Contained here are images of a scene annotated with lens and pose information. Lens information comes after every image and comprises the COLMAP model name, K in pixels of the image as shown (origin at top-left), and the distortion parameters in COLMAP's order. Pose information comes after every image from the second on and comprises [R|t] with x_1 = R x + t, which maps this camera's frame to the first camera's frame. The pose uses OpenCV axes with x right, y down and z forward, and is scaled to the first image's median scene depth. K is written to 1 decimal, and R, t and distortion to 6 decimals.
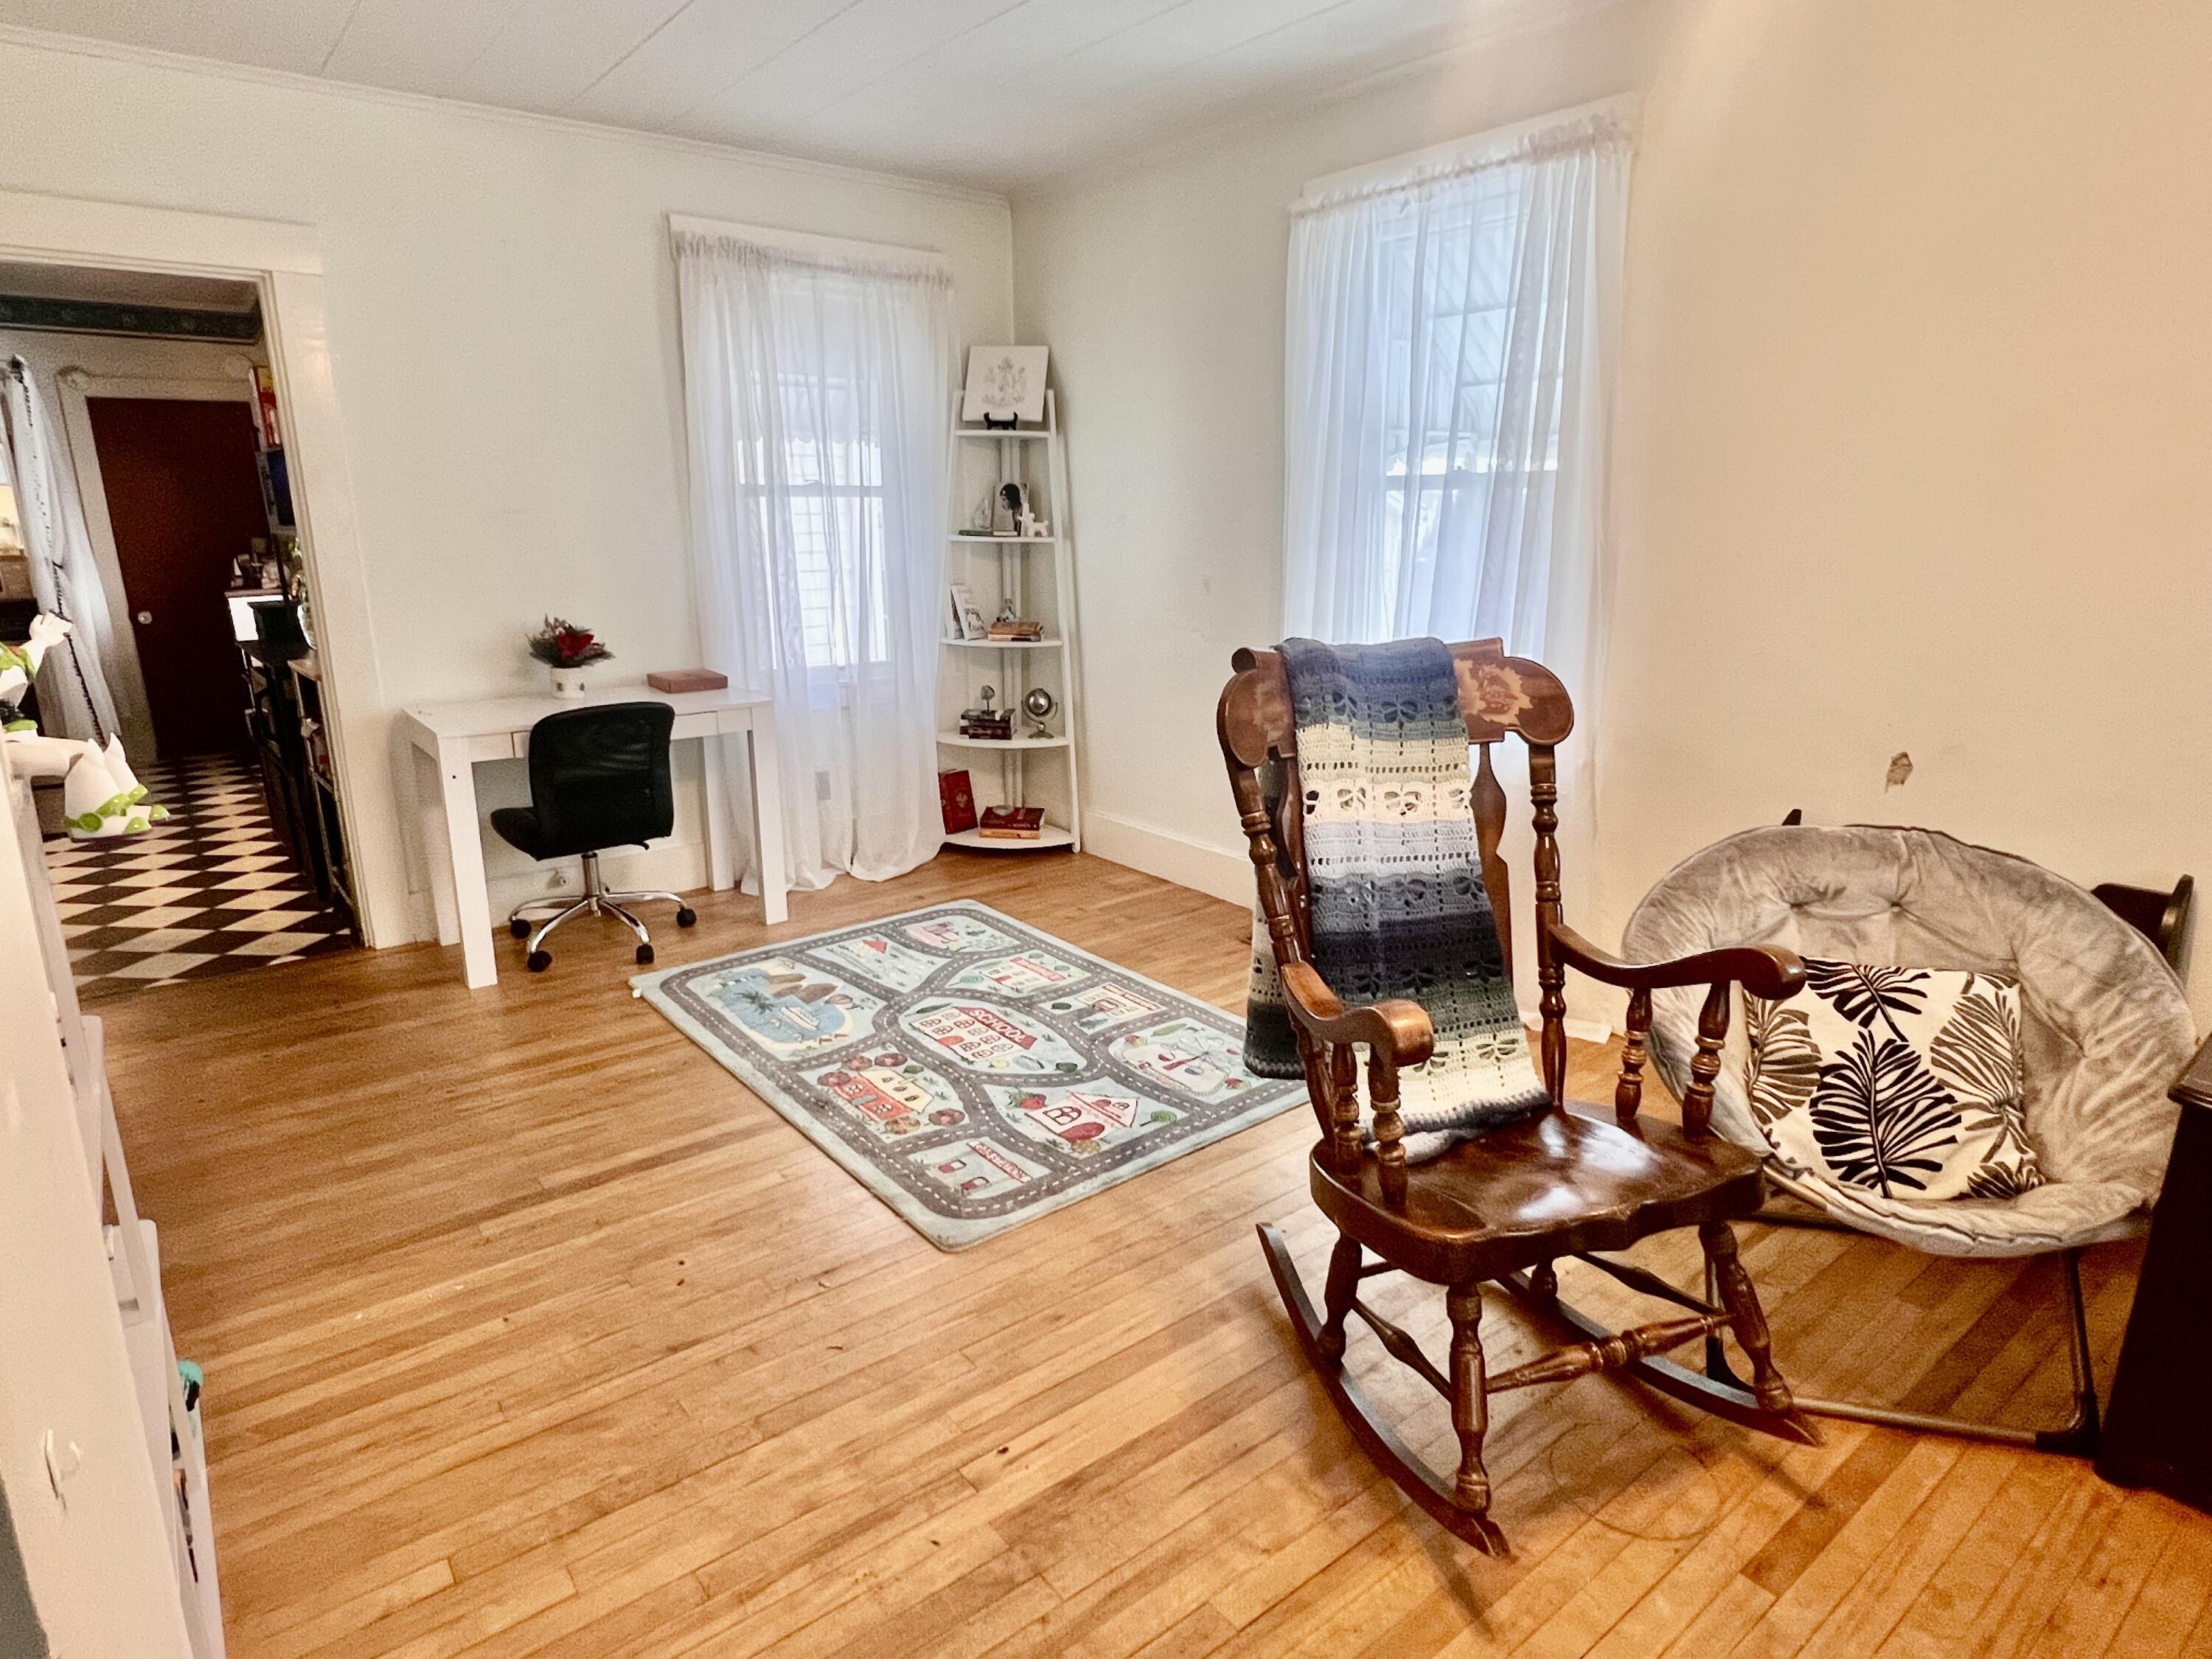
lens RADIAL K [[1236.5, 0, 1094.4], [0, 1236.5, 831.8], [0, 0, 1]] dist [0.000485, 0.001699]
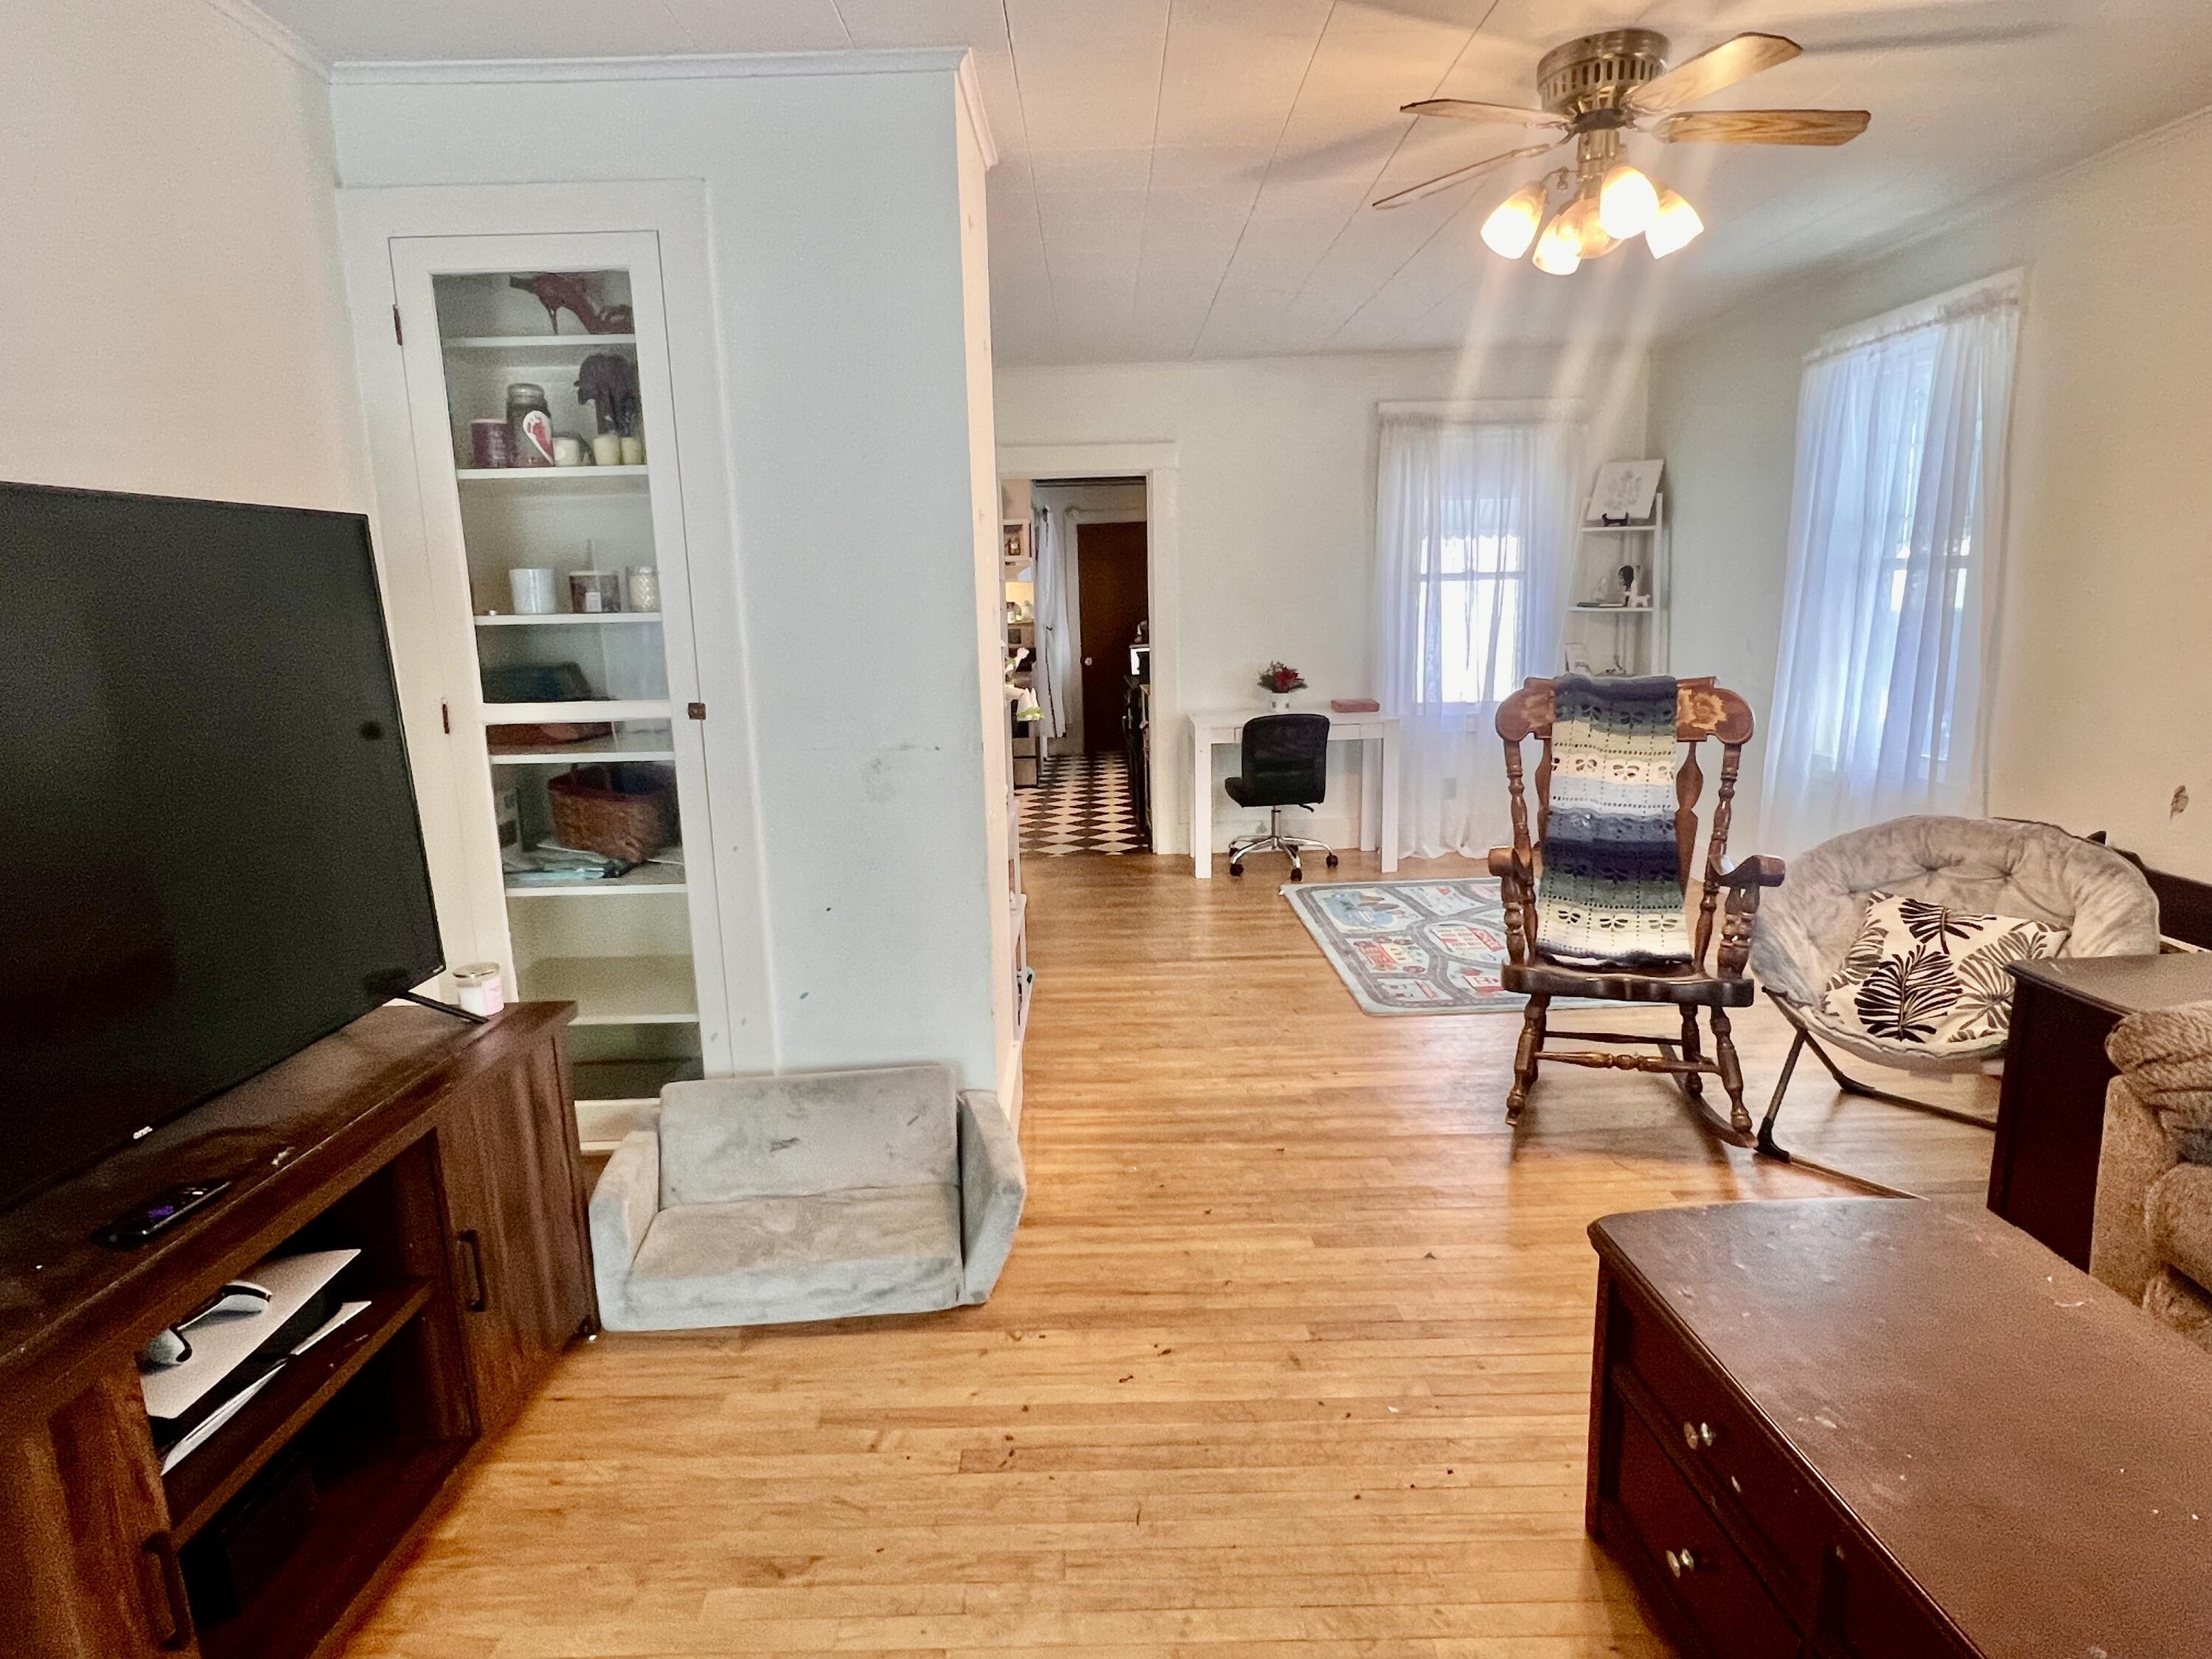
lens RADIAL K [[1236.5, 0, 1094.4], [0, 1236.5, 831.8], [0, 0, 1]] dist [0.000485, 0.001699]
pose [[0.790047, 0.101462, -0.604592, 0.471888], [-0.130377, 0.991456, -0.003985, 0.105793], [0.599022, 0.081973, 0.796526, -0.510098]]
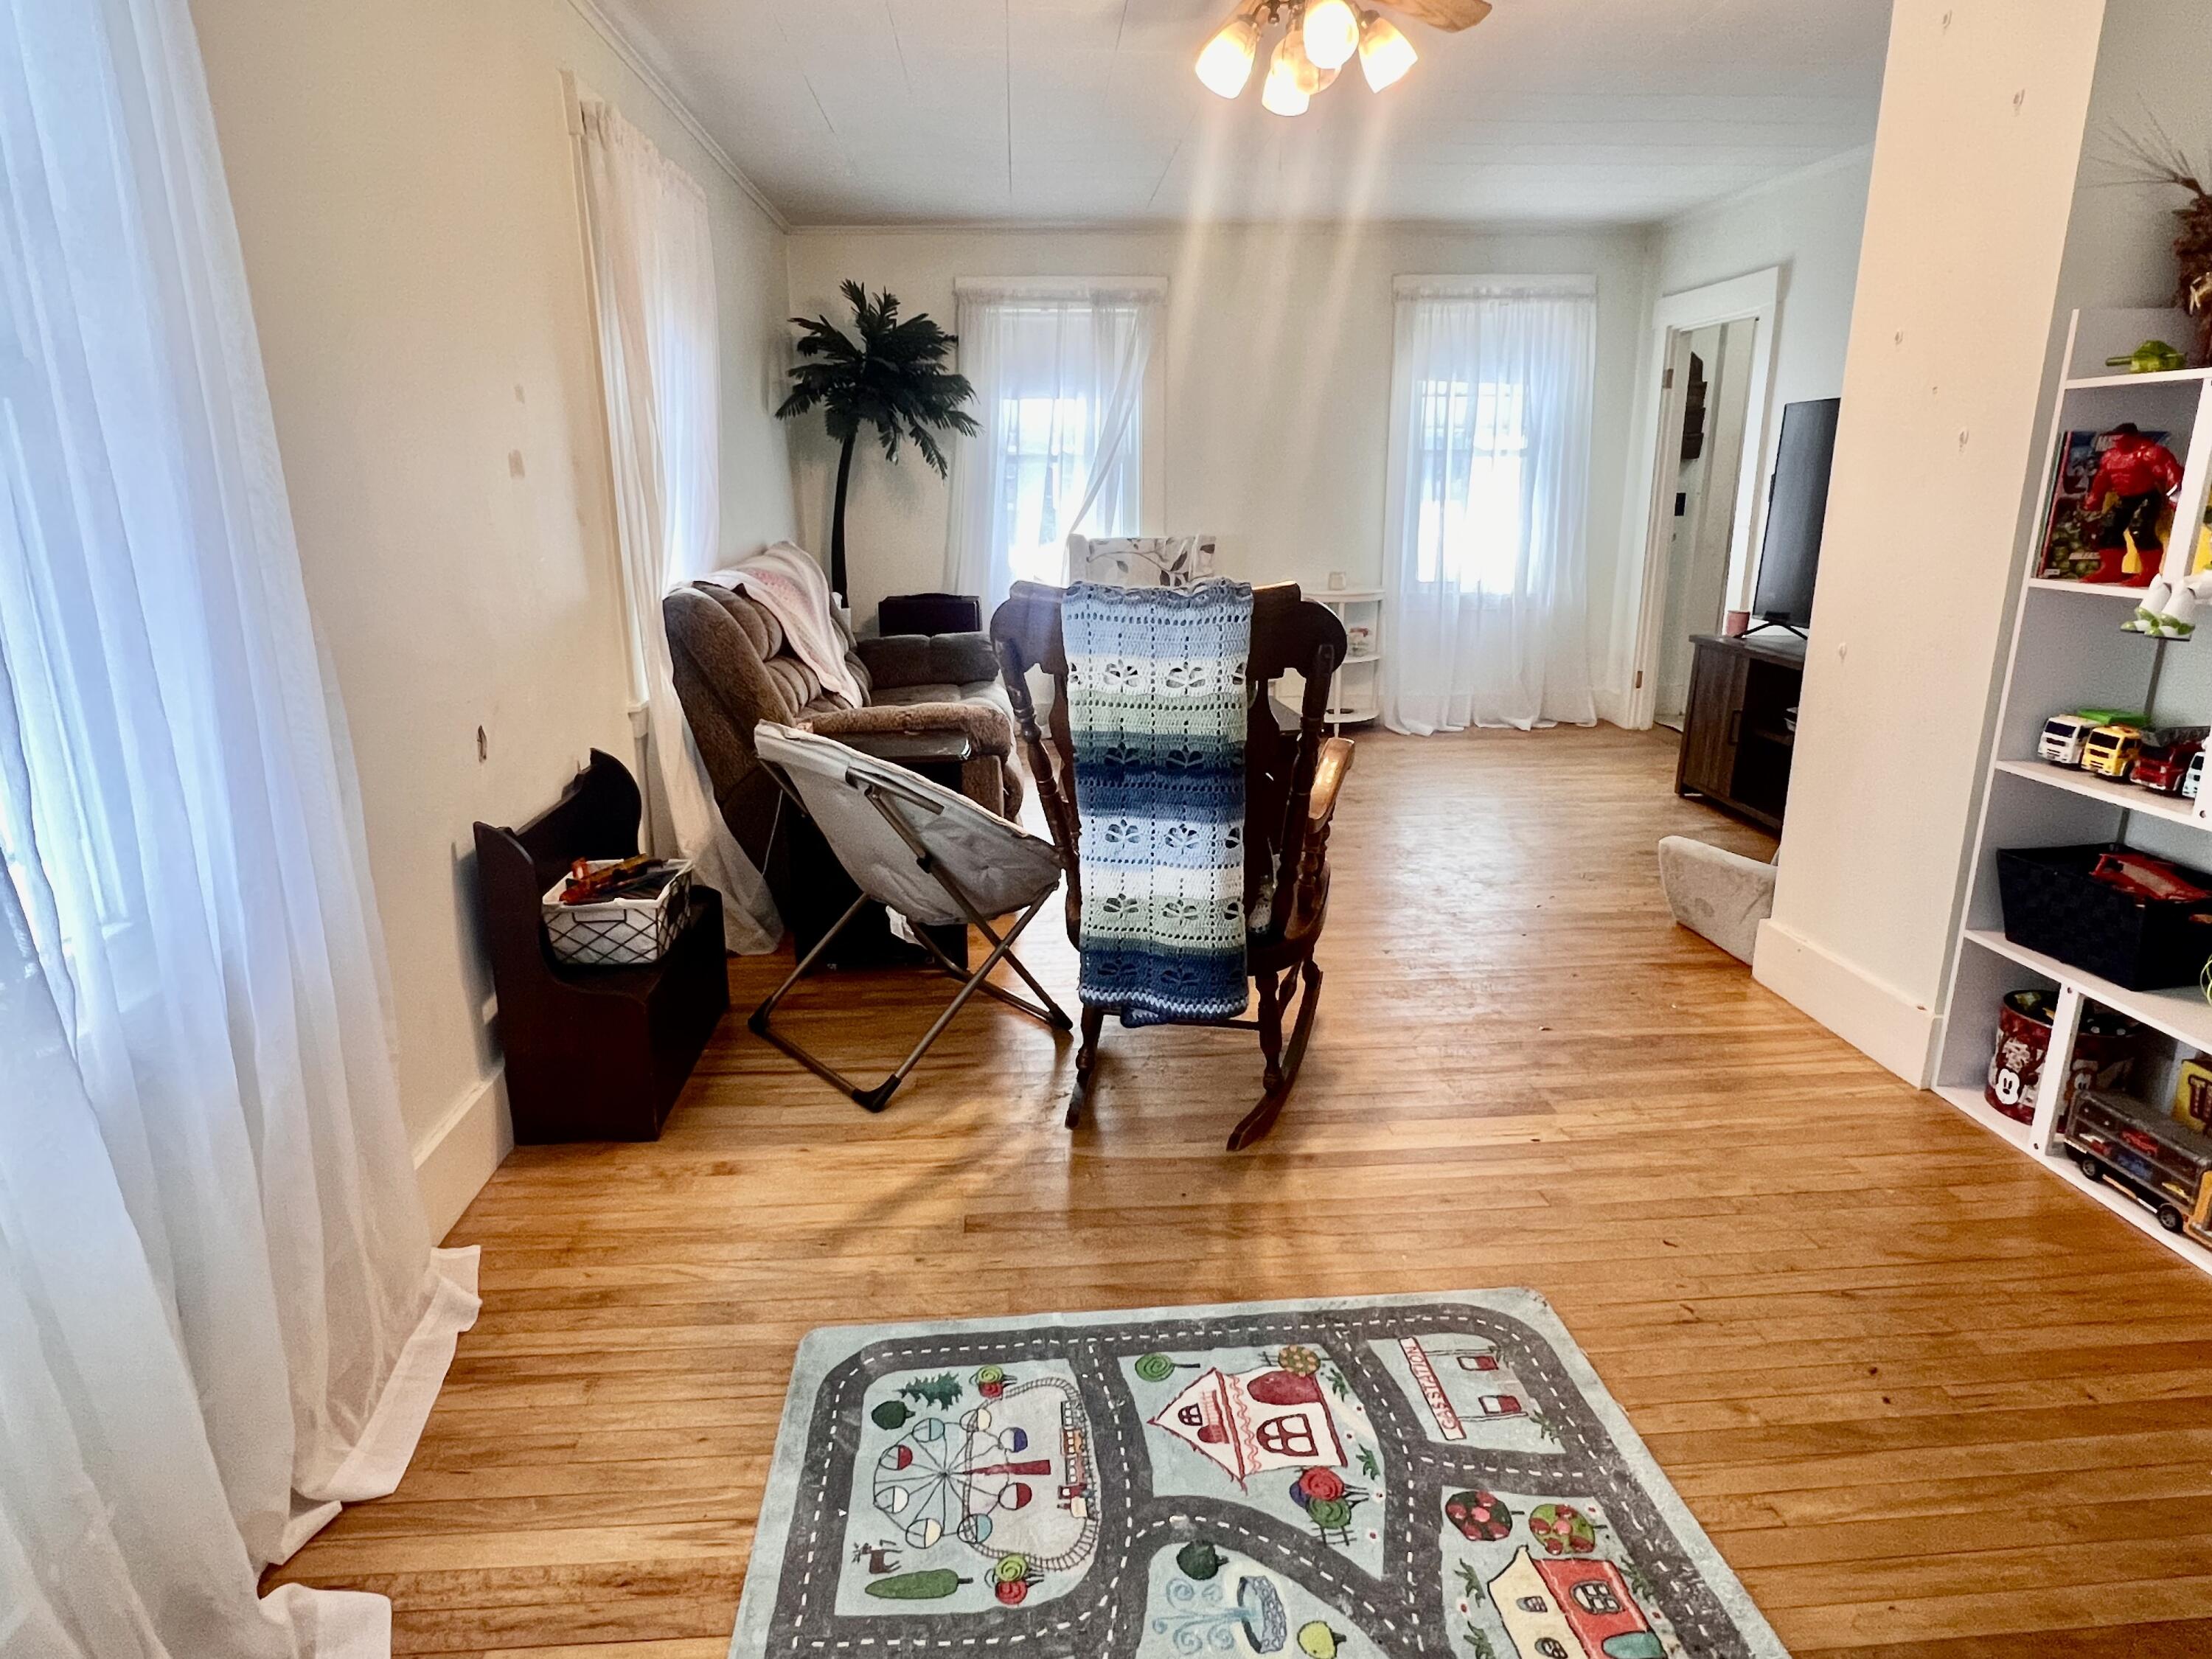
lens RADIAL K [[1236.5, 0, 1094.4], [0, 1236.5, 831.8], [0, 0, 1]] dist [0.000485, 0.001699]
pose [[-0.831670, -0.141453, 0.536951, -0.218372], [0.144037, 0.878949, 0.454644, -0.309097], [-0.536263, 0.455454, -0.710621, 1.267673]]
